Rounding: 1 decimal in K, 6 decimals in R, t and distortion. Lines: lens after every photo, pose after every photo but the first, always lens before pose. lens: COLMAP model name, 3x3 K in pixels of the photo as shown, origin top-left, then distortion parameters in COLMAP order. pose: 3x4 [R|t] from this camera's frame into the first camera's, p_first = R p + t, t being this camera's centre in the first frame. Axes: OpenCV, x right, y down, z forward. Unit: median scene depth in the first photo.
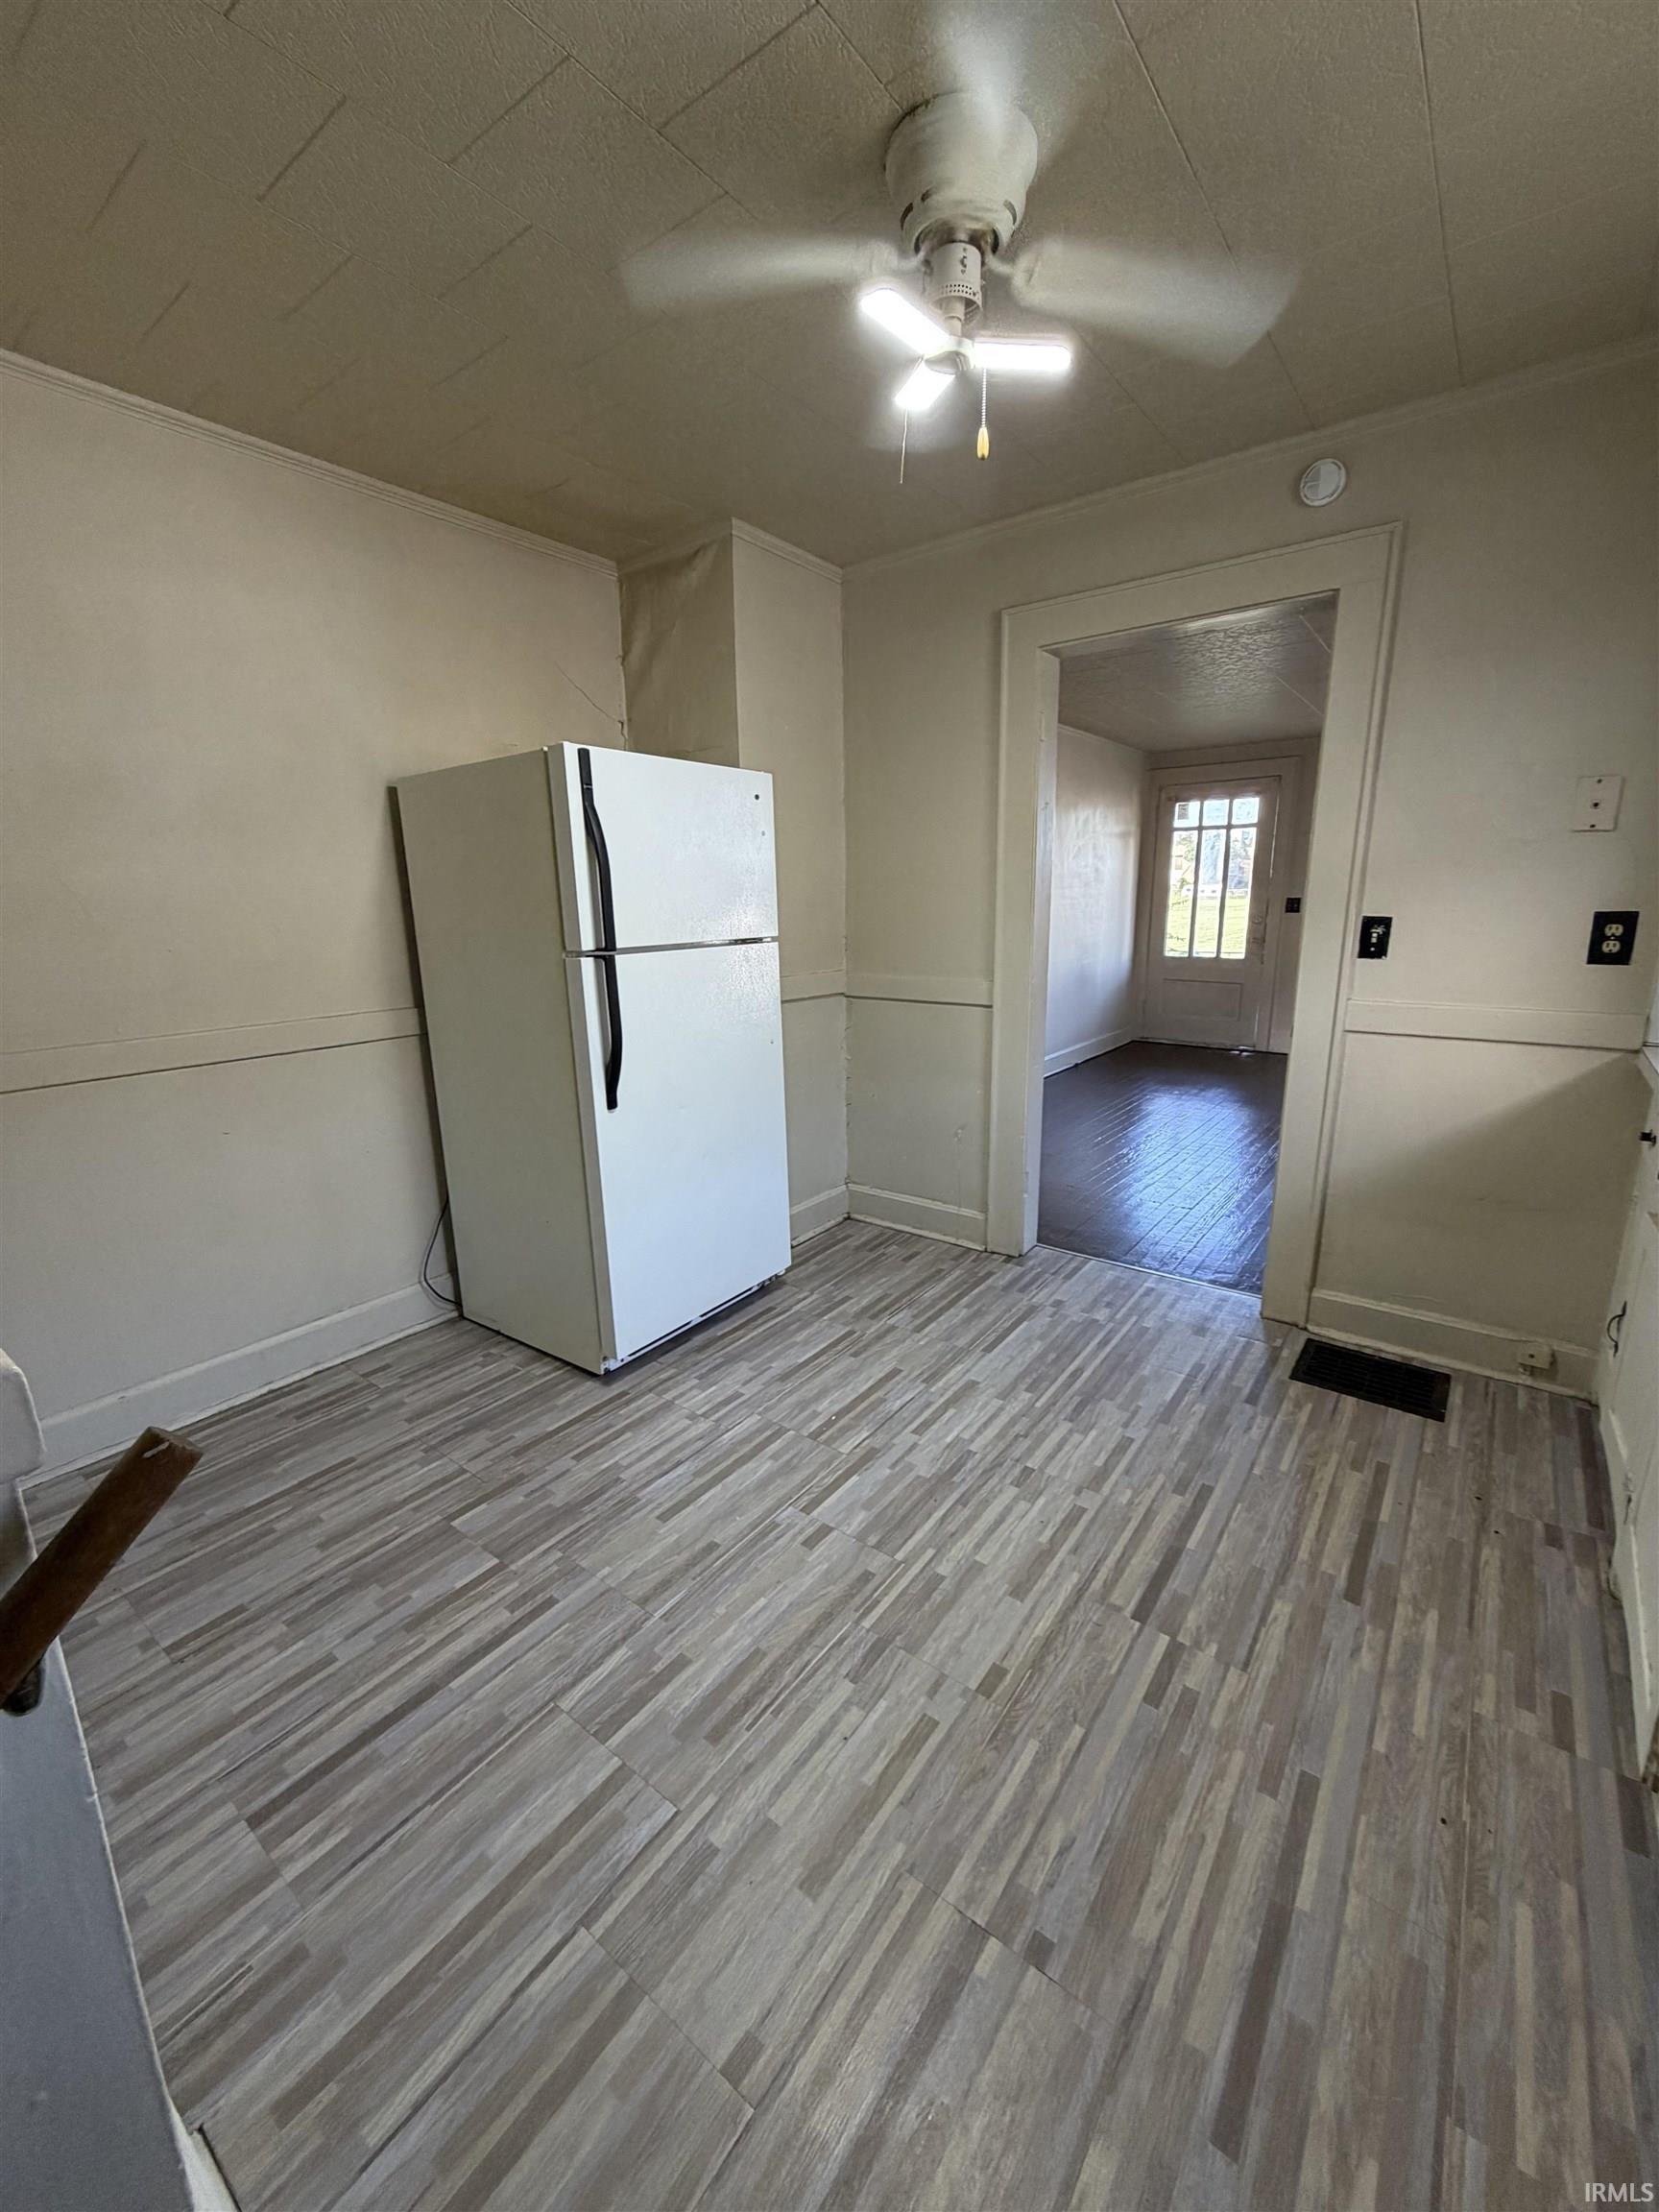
lens RADIAL K [[880.8, 0, 829.6], [0, 880.8, 1099.9], [0, 0, 1]] dist [-0.002123, 0.000767]
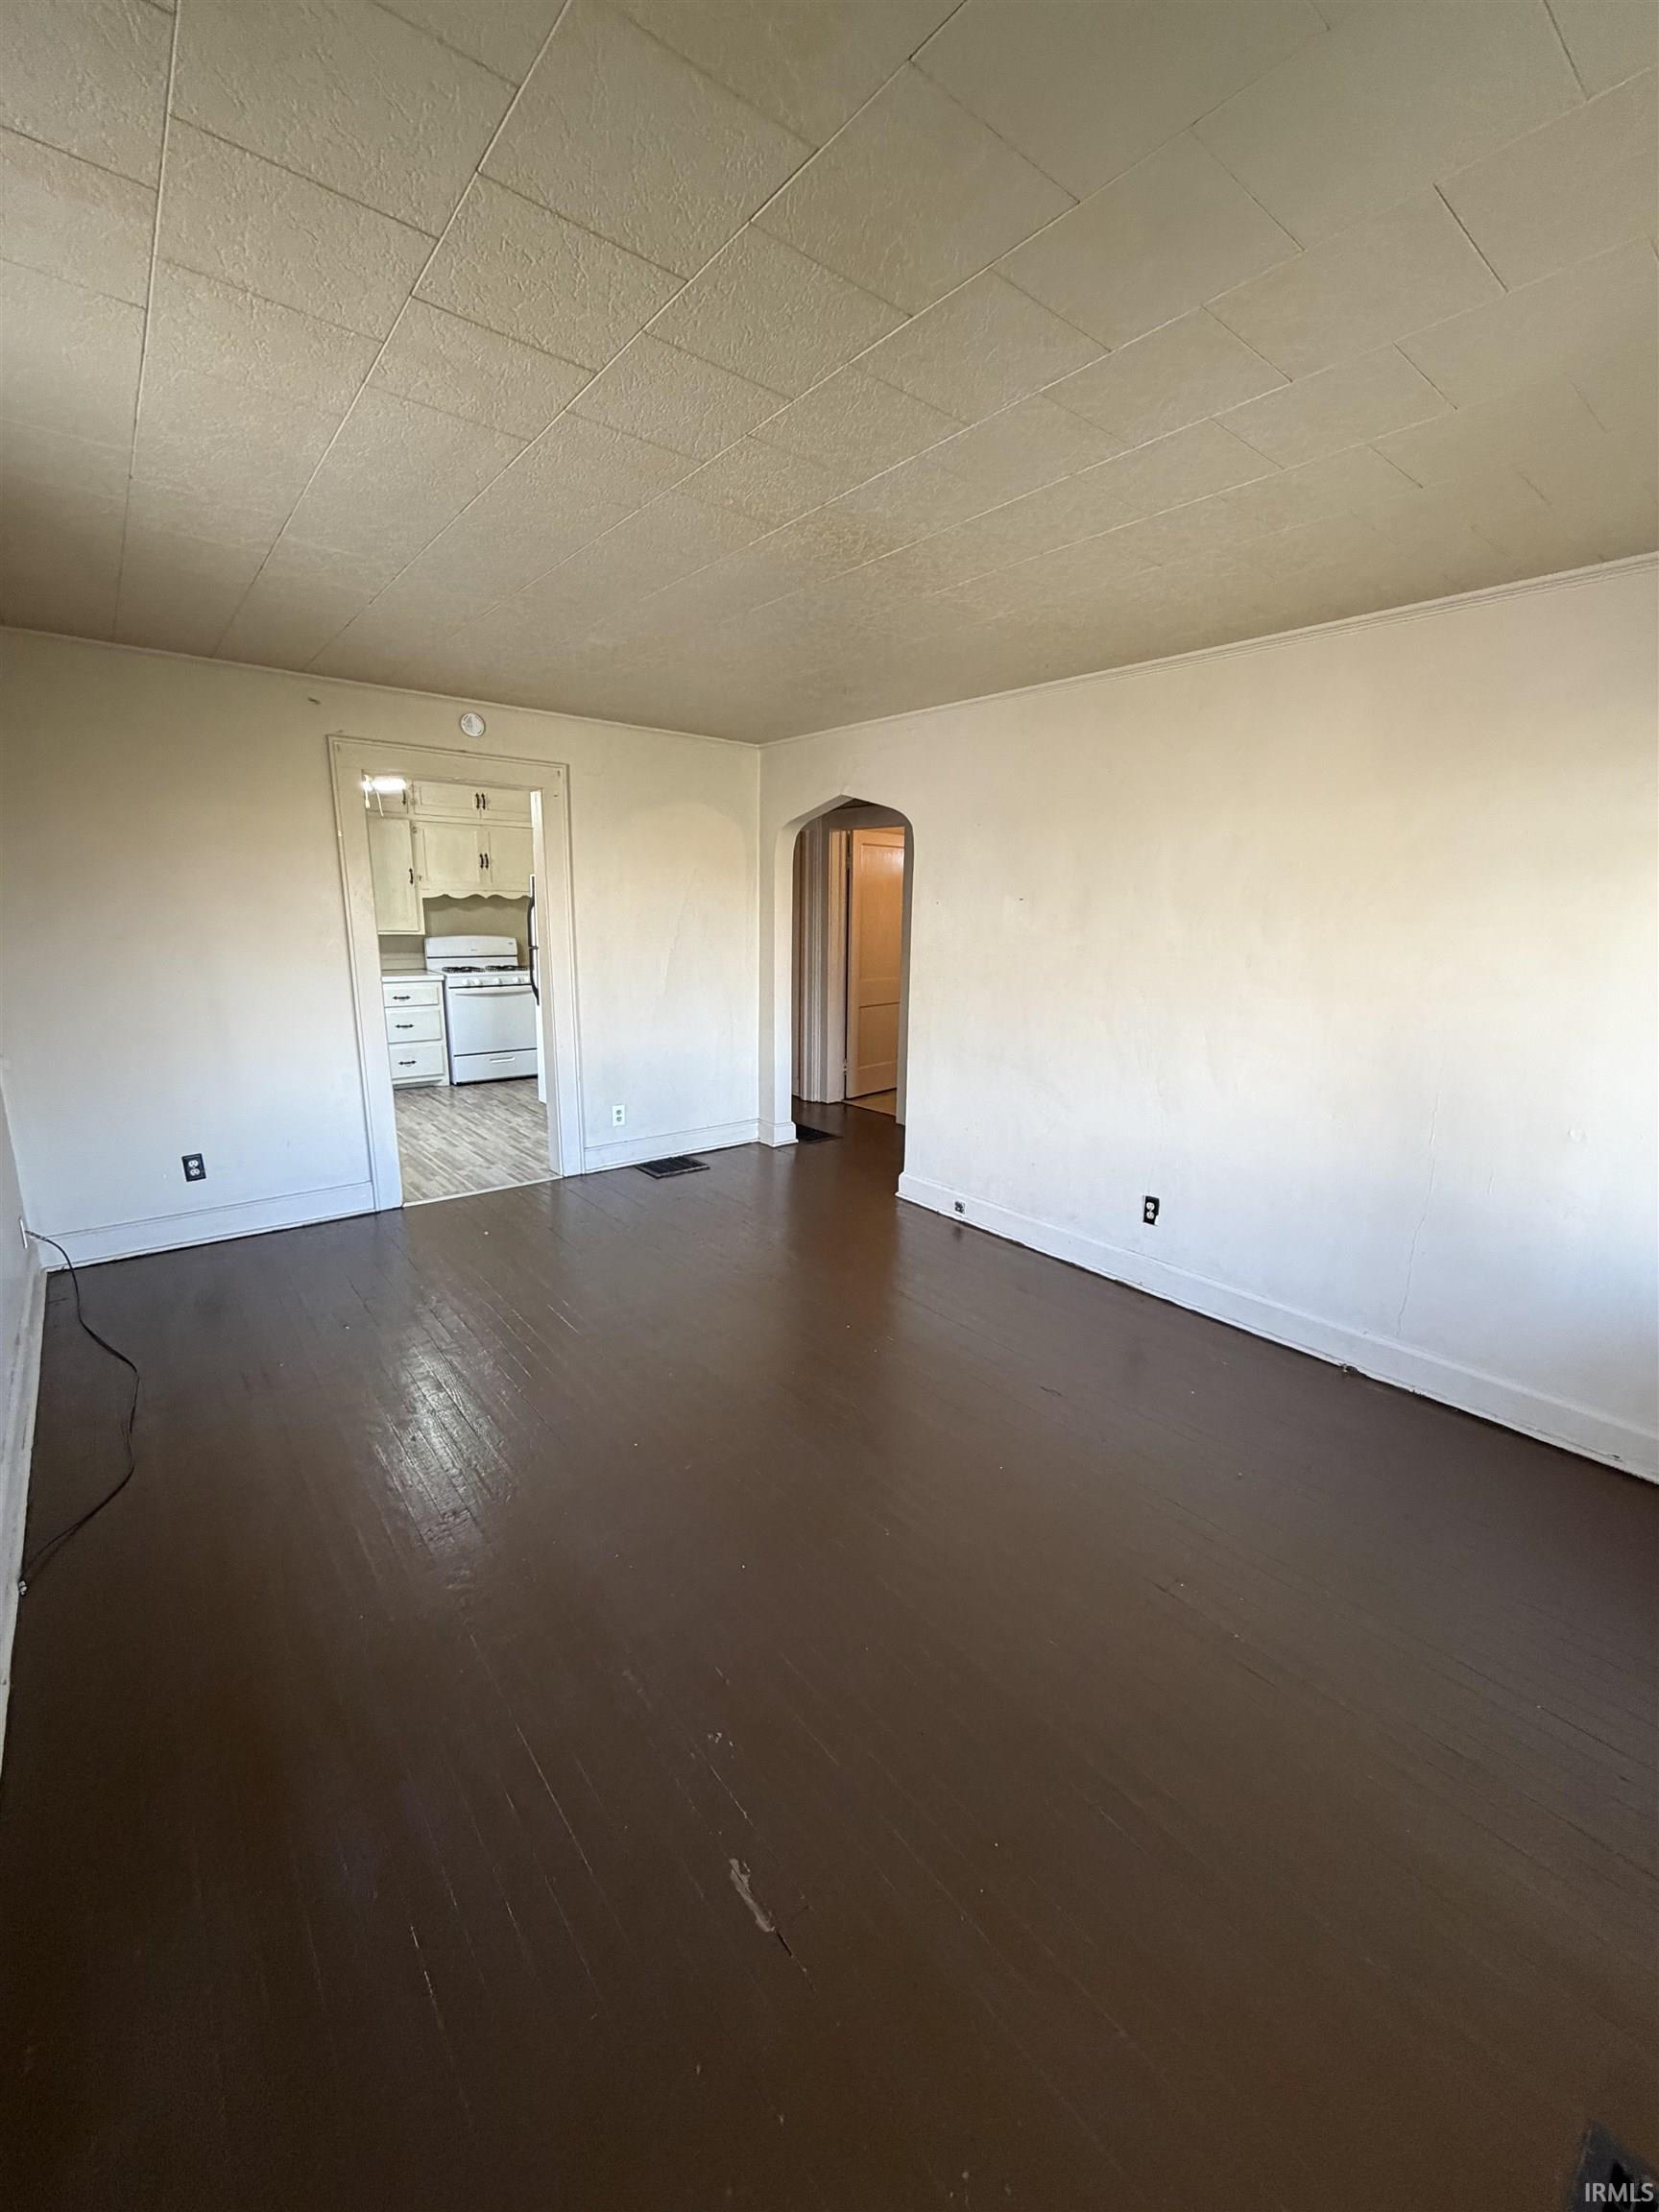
lens RADIAL K [[880.8, 0, 828.5], [0, 880.8, 1109.9], [0, 0, 1]] dist [-0.002123, 0.000767]
pose [[-0.233759, 0.229467, -0.944829, 2.698514], [-0.234485, 0.929764, 0.283822, -0.828921], [0.943596, 0.287894, -0.163534, 2.954200]]
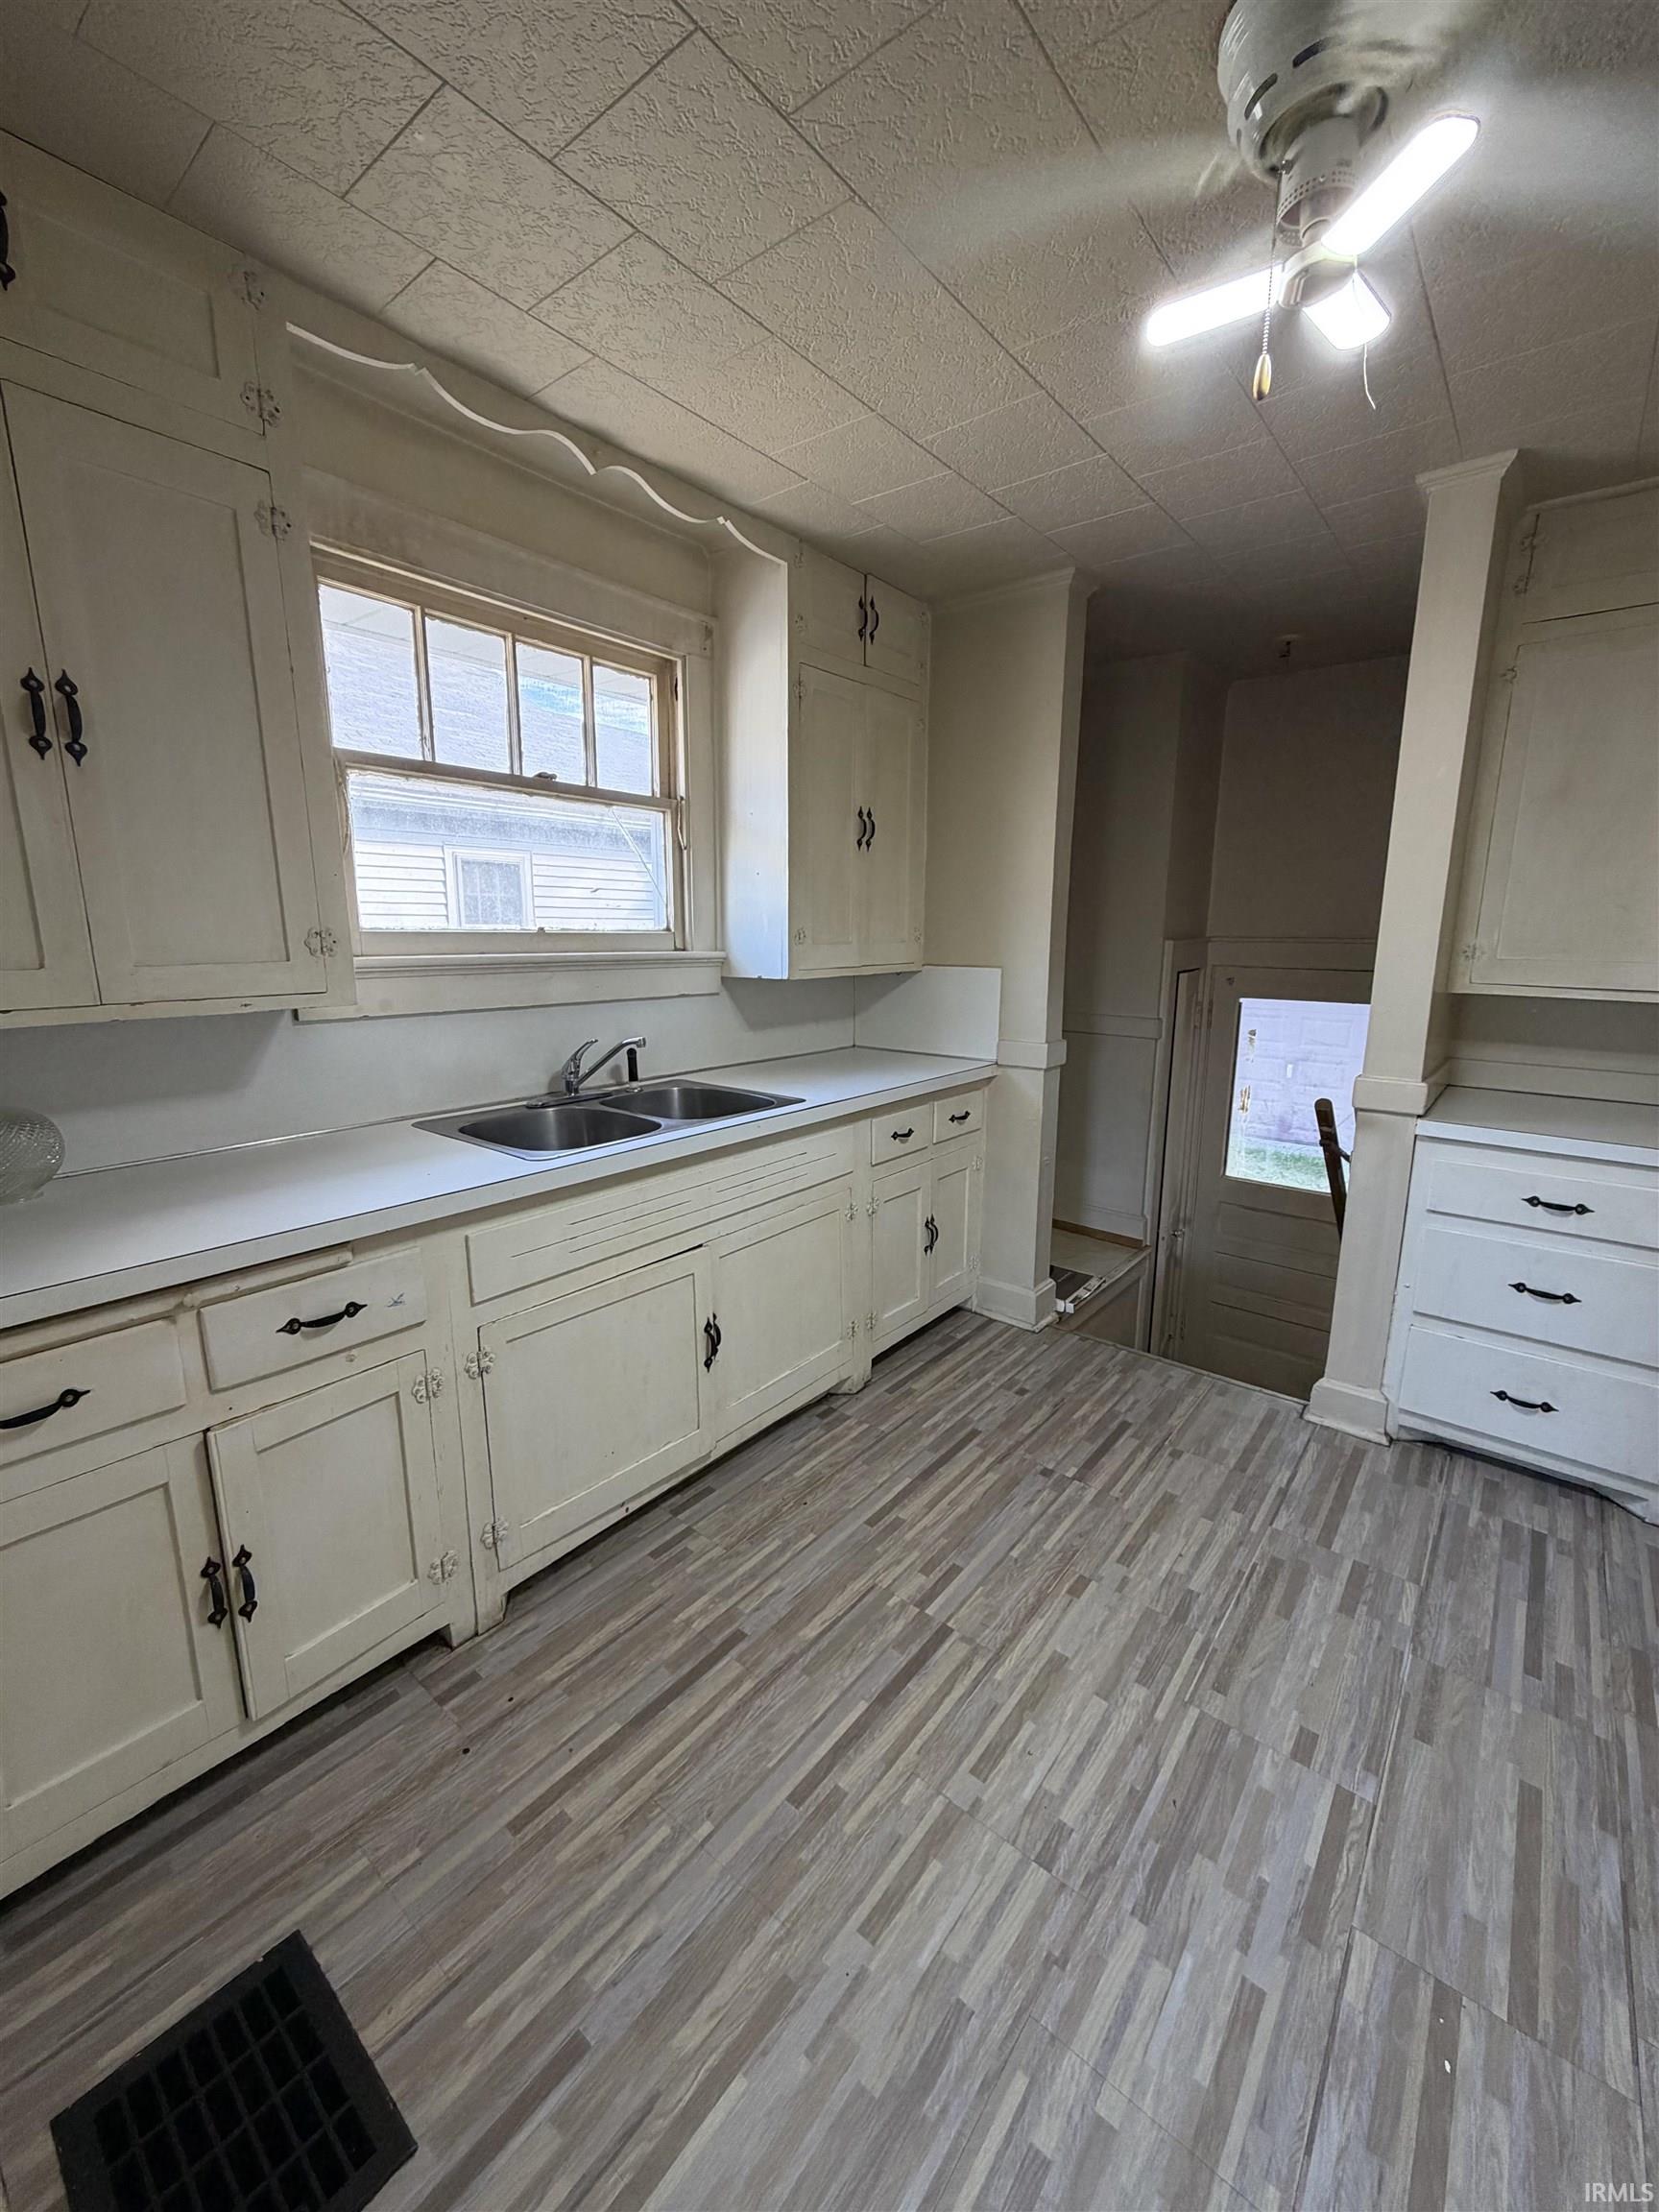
lens RADIAL K [[880.8, 0, 827.2], [0, 880.8, 1106.8], [0, 0, 1]] dist [-0.002123, 0.000767]
pose [[-0.999246, 0.001186, 0.038798, 0.403601], [0.017380, 0.907415, 0.419876, -0.405413], [-0.034708, 0.420234, -0.906752, 1.523119]]
